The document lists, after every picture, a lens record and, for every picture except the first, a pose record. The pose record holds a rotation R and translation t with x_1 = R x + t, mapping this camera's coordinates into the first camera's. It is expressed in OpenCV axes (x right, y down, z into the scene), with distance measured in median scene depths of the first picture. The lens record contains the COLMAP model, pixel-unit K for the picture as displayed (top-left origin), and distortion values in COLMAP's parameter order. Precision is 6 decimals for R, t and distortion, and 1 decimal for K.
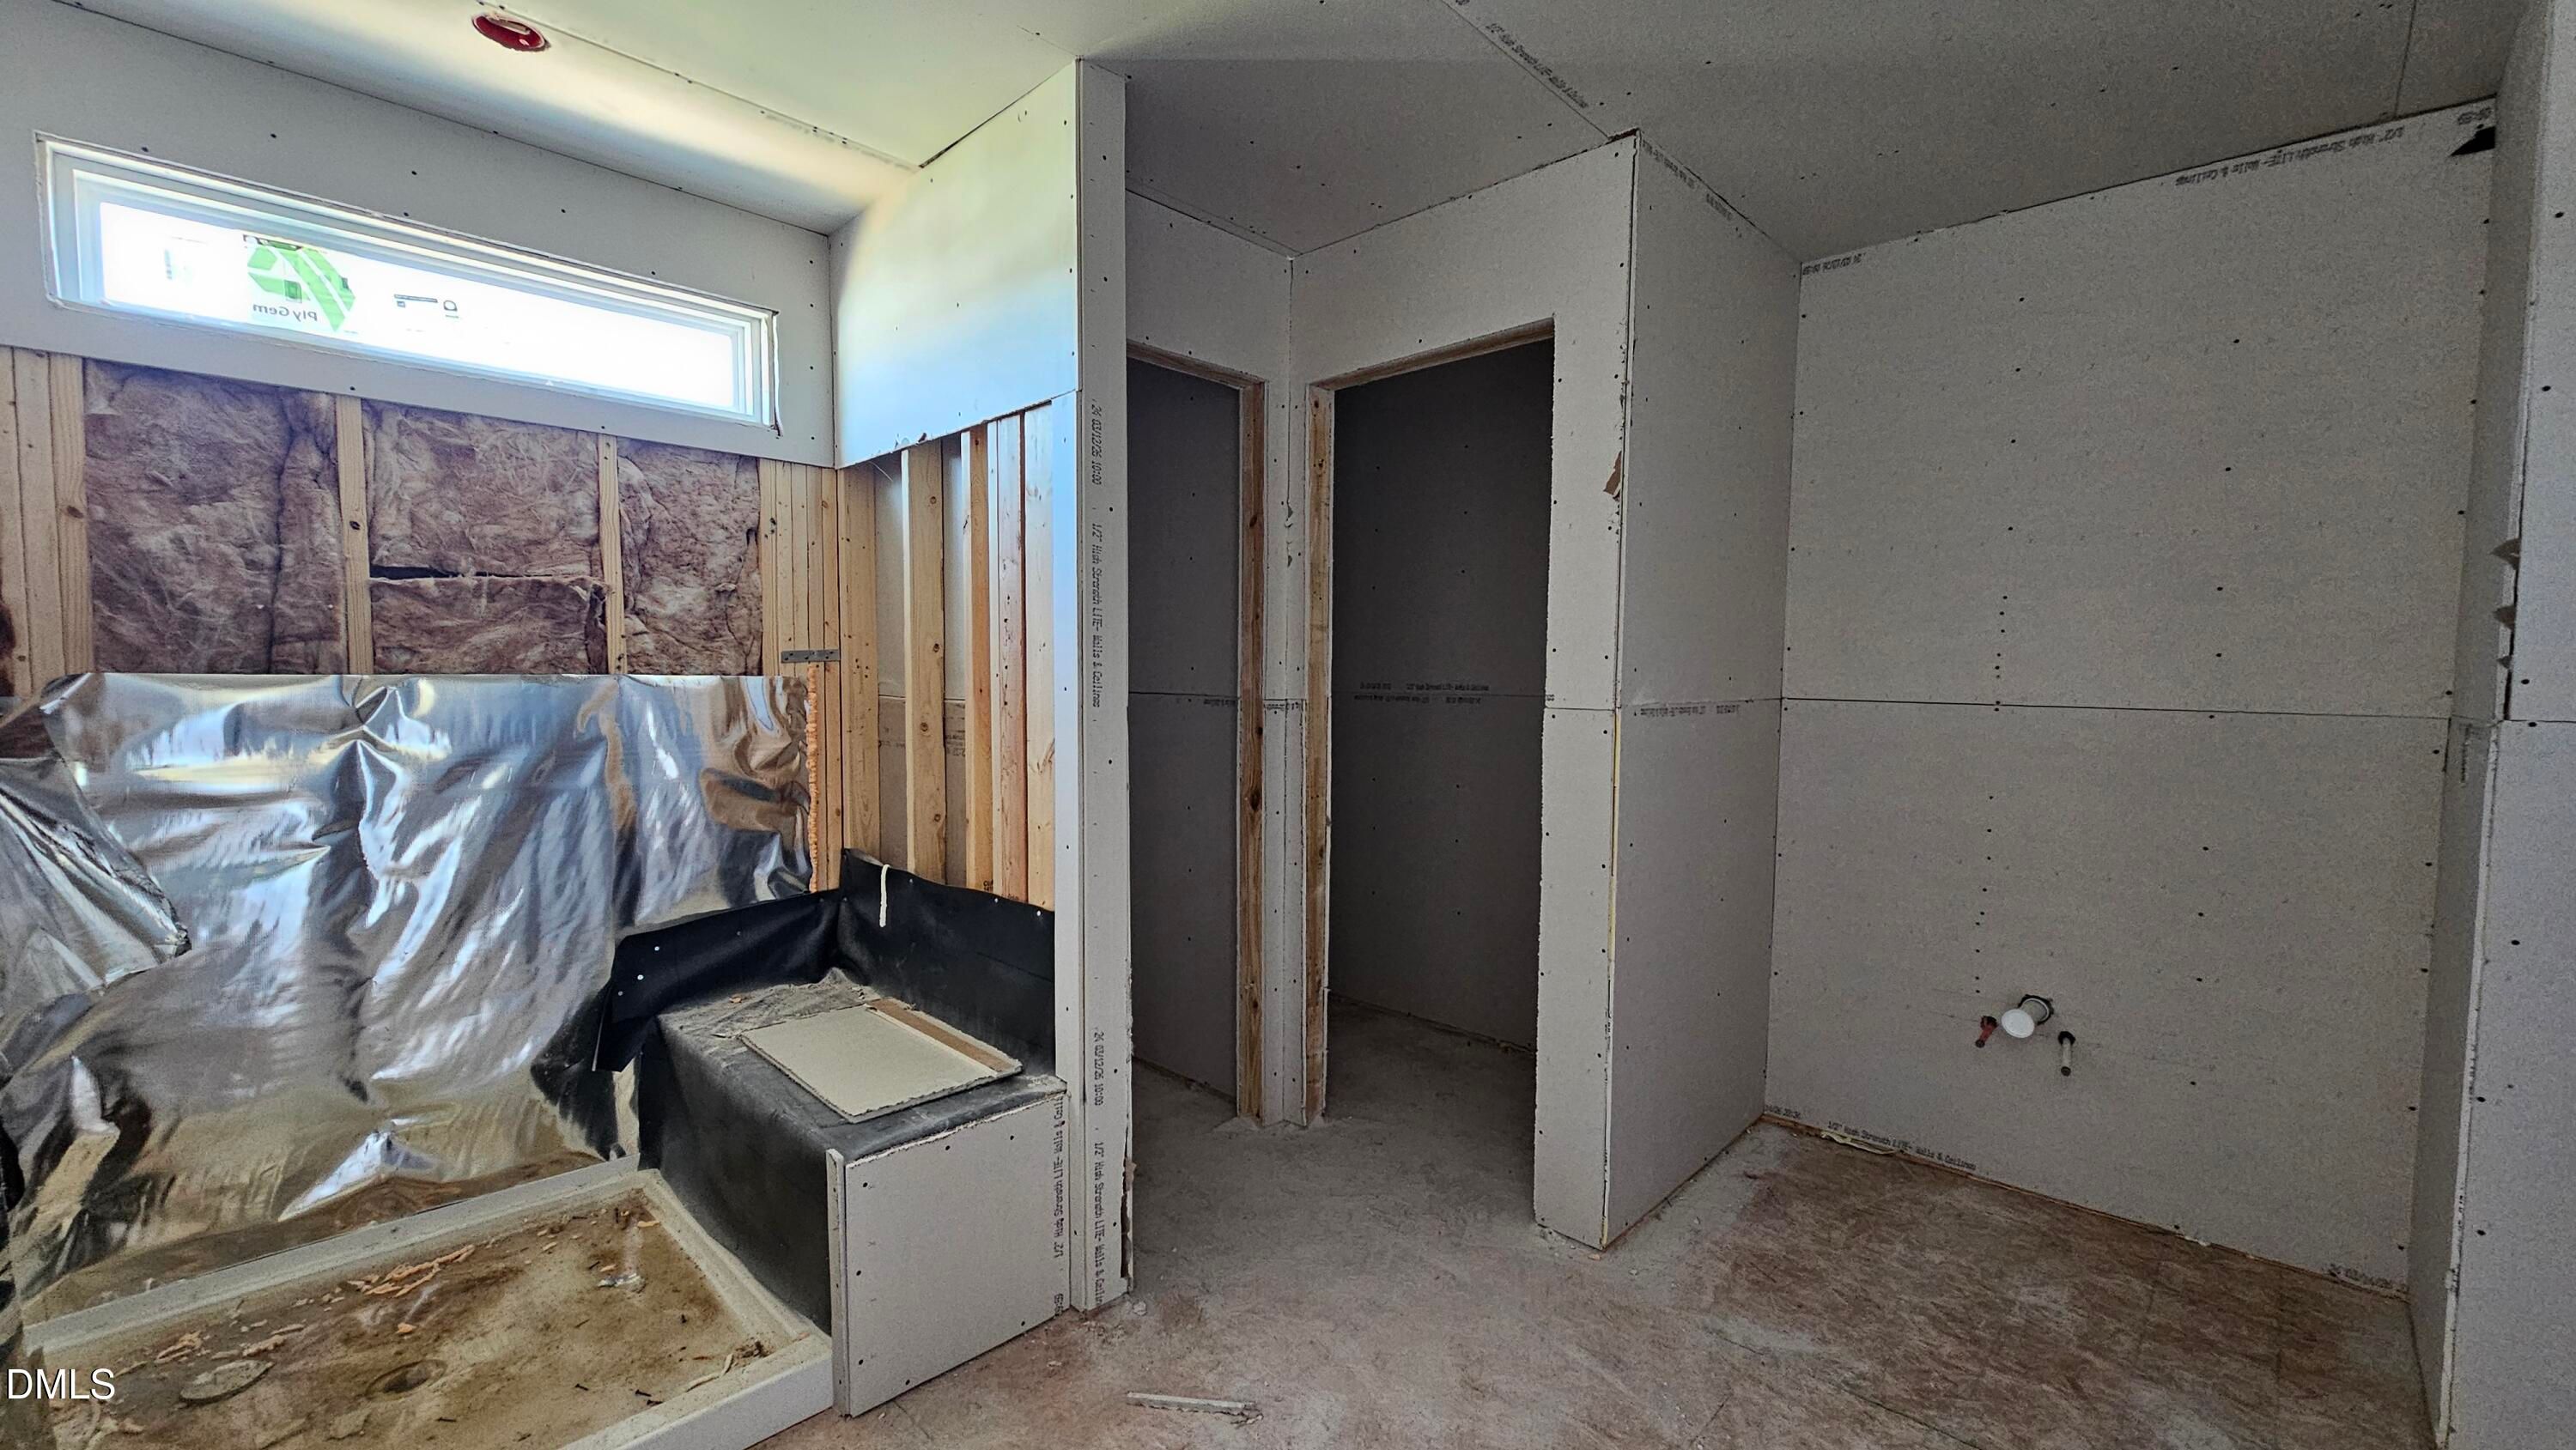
lens RADIAL K [[1047.6, 0, 1294.0], [0, 1047.6, 734.5], [0, 0, 1]] dist [0.000755, -0.000412]
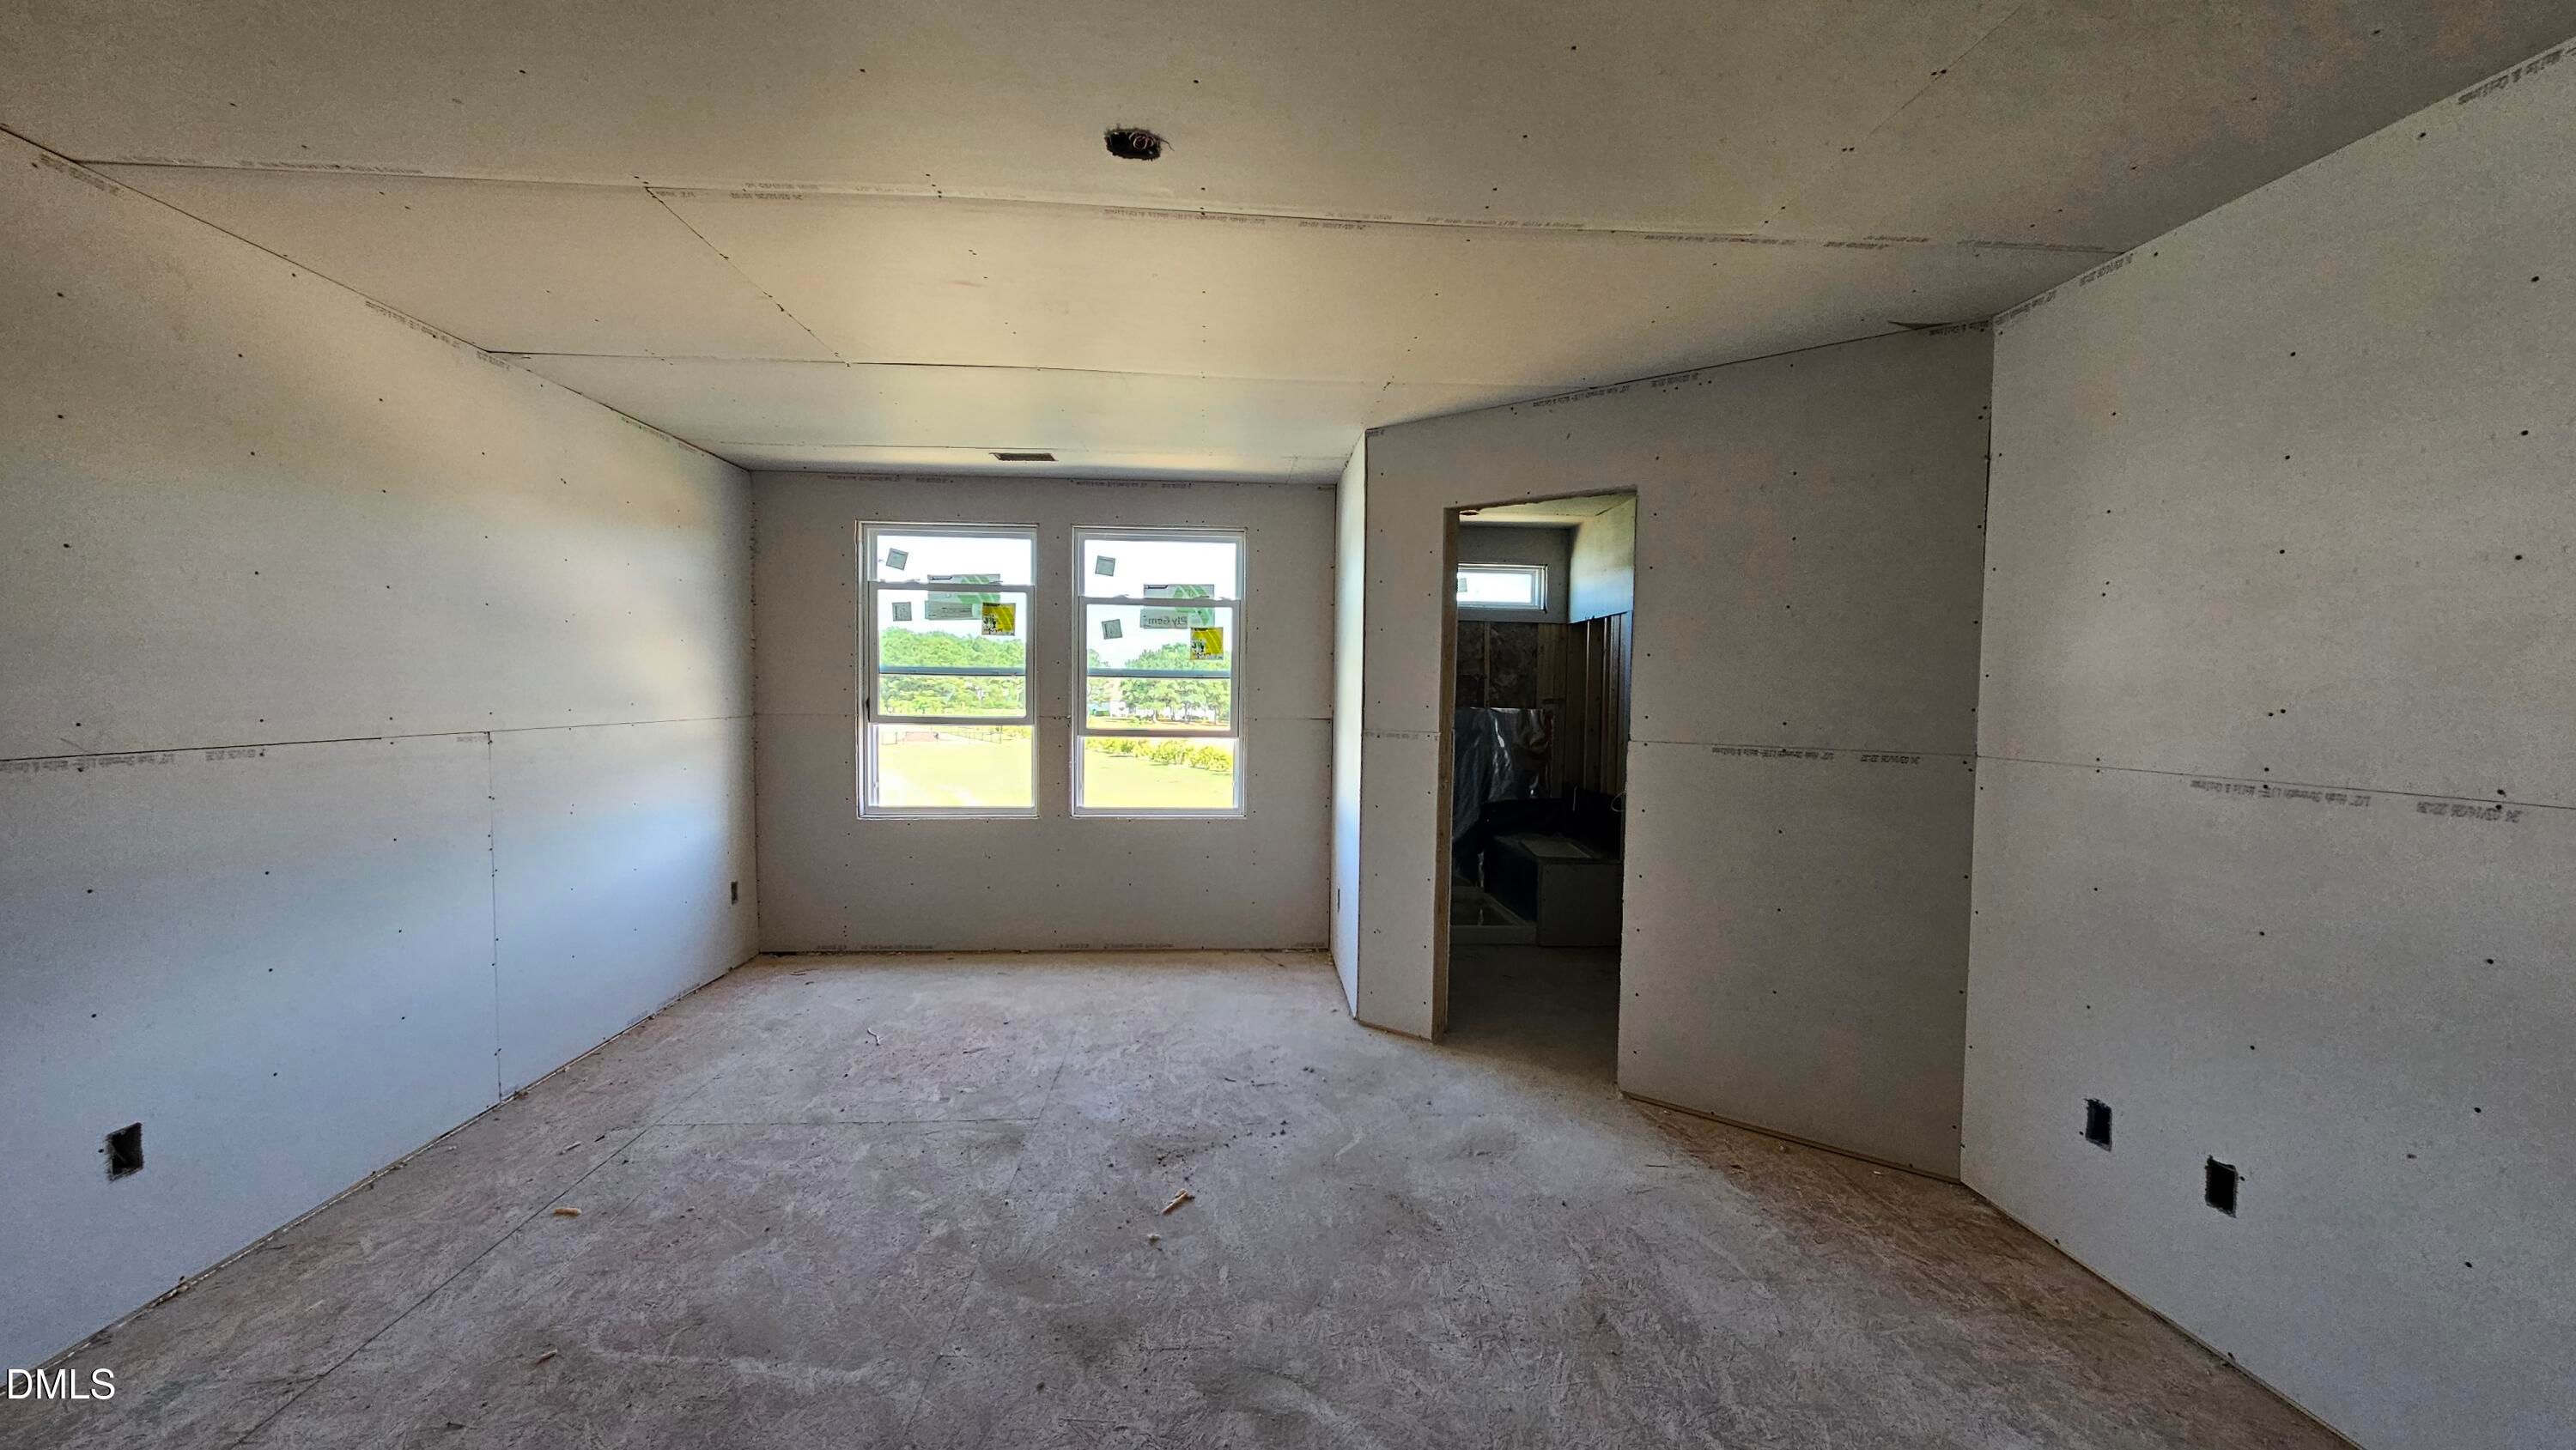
lens RADIAL K [[1046.0, 0, 1293.8], [0, 1046.0, 734.1], [0, 0, 1]] dist [-0.000732, 0.000702]
pose [[0.740904, 0.030030, -0.670939, 0.742791], [-0.051572, 0.998594, -0.012255, 0.064825], [0.669628, 0.043682, 0.741411, -1.236724]]
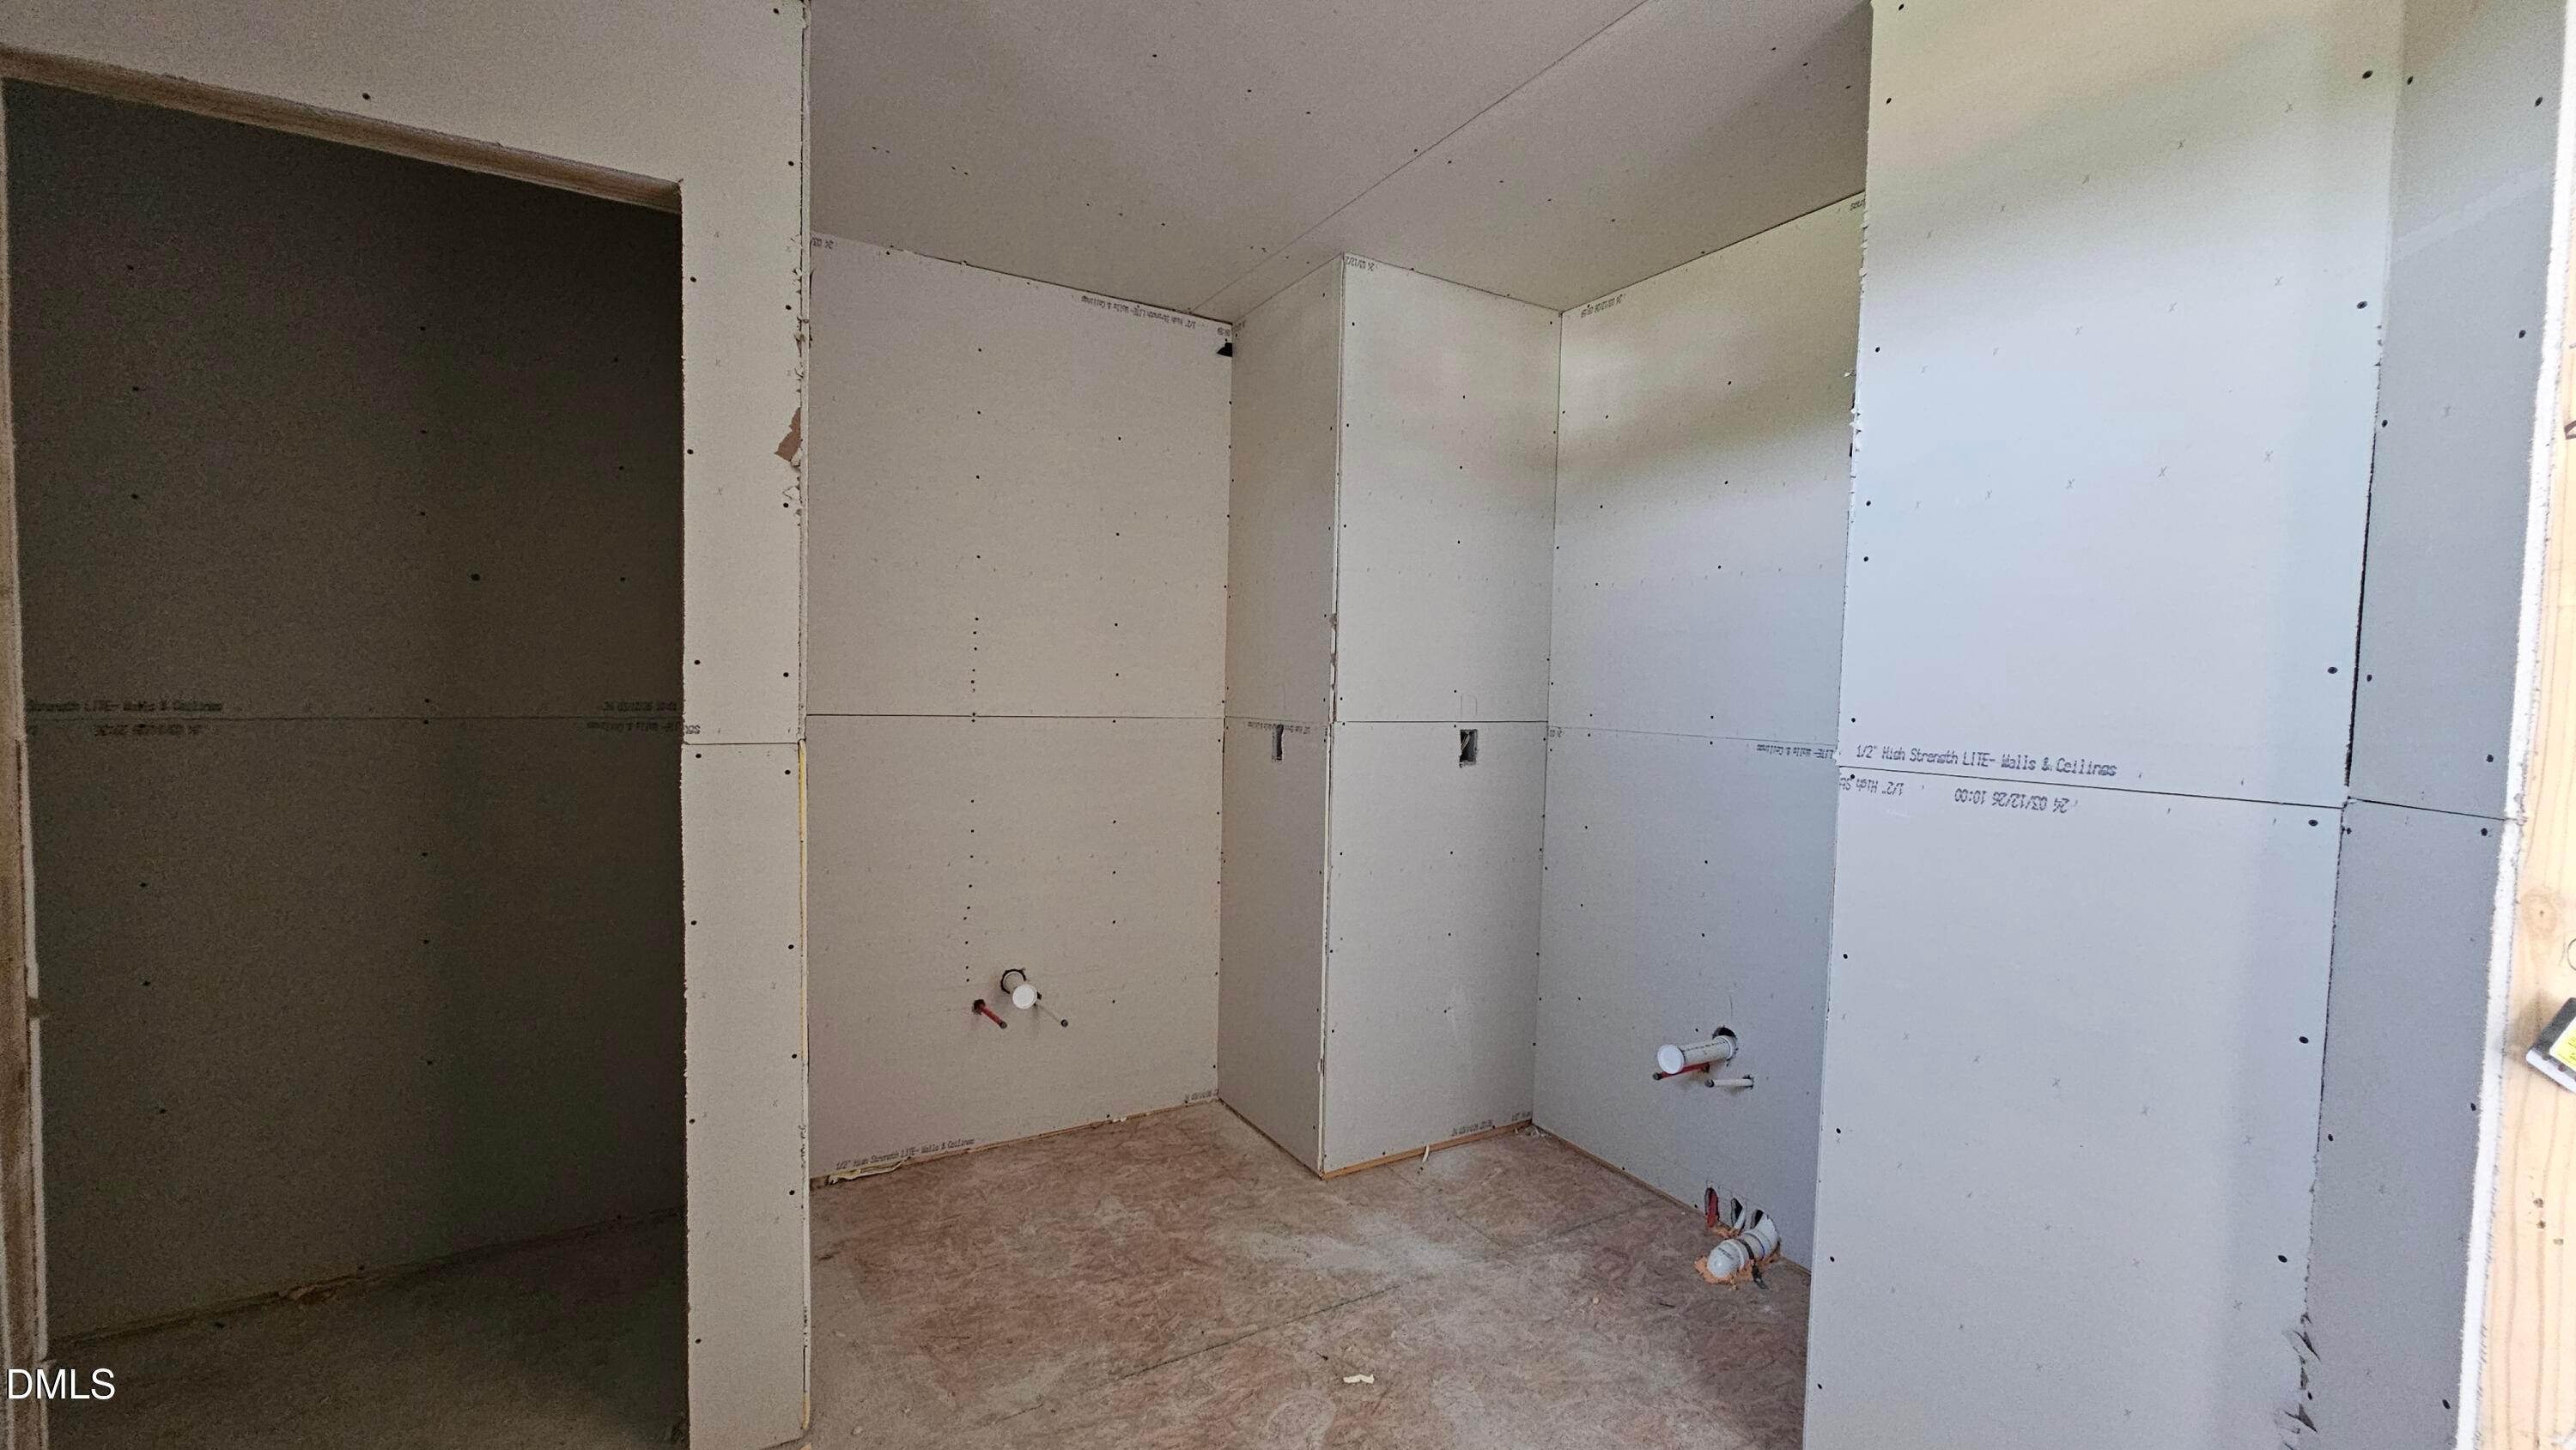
lens RADIAL K [[1047.6, 0, 1294.0], [0, 1047.6, 734.5], [0, 0, 1]] dist [0.000755, -0.000412]
pose [[0.277060, -0.049766, 0.959563, -0.371392], [0.041131, 0.998357, 0.039902, -0.050067], [-0.959972, 0.028413, 0.278652, 0.482189]]
